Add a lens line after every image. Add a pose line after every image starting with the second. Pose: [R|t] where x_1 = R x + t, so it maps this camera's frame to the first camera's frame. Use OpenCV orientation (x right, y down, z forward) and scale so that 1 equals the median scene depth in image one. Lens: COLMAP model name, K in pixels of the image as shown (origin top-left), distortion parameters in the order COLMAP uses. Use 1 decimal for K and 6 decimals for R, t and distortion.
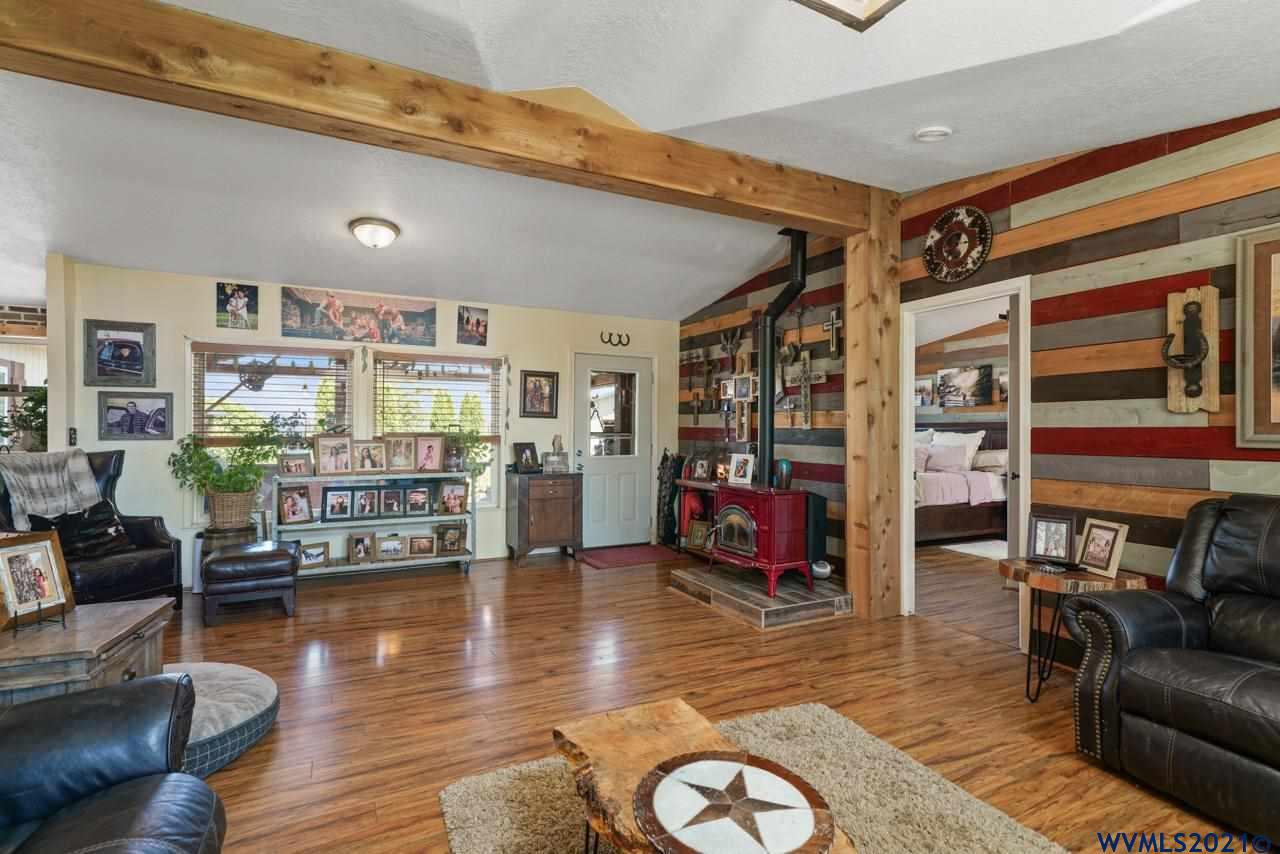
lens RADIAL K [[613.3, 0, 640.0], [0, 613.3, 427.0], [0, 0, 1]] dist [0.018803, 0.000182]
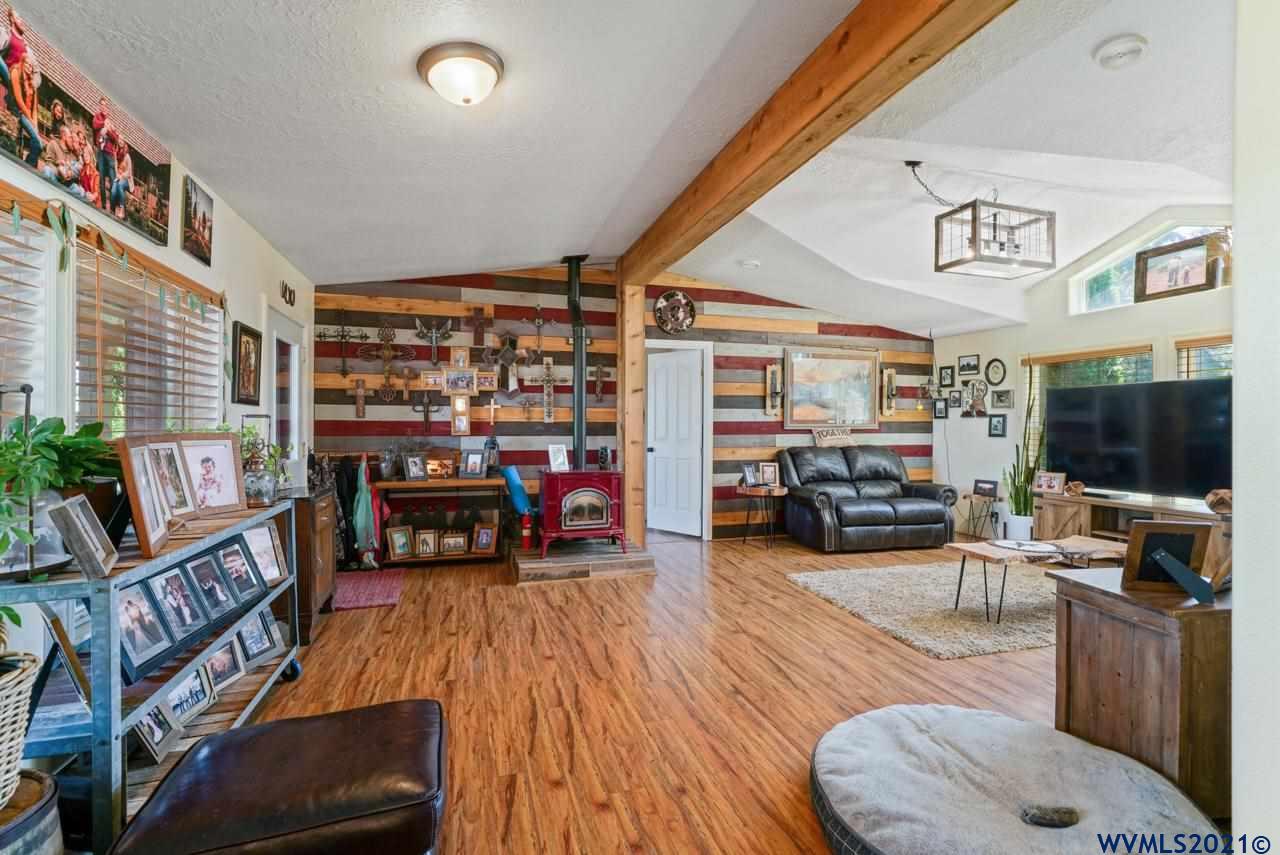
lens RADIAL K [[561.5, 0, 640.0], [0, 561.5, 427.5], [0, 0, 1]] dist [0.000596, 0.000209]
pose [[0.170968, -0.010712, 0.985218, -1.097070], [-0.002521, 0.999933, 0.011310, 0.000728], [-0.985273, -0.004418, 0.170929, 0.901566]]
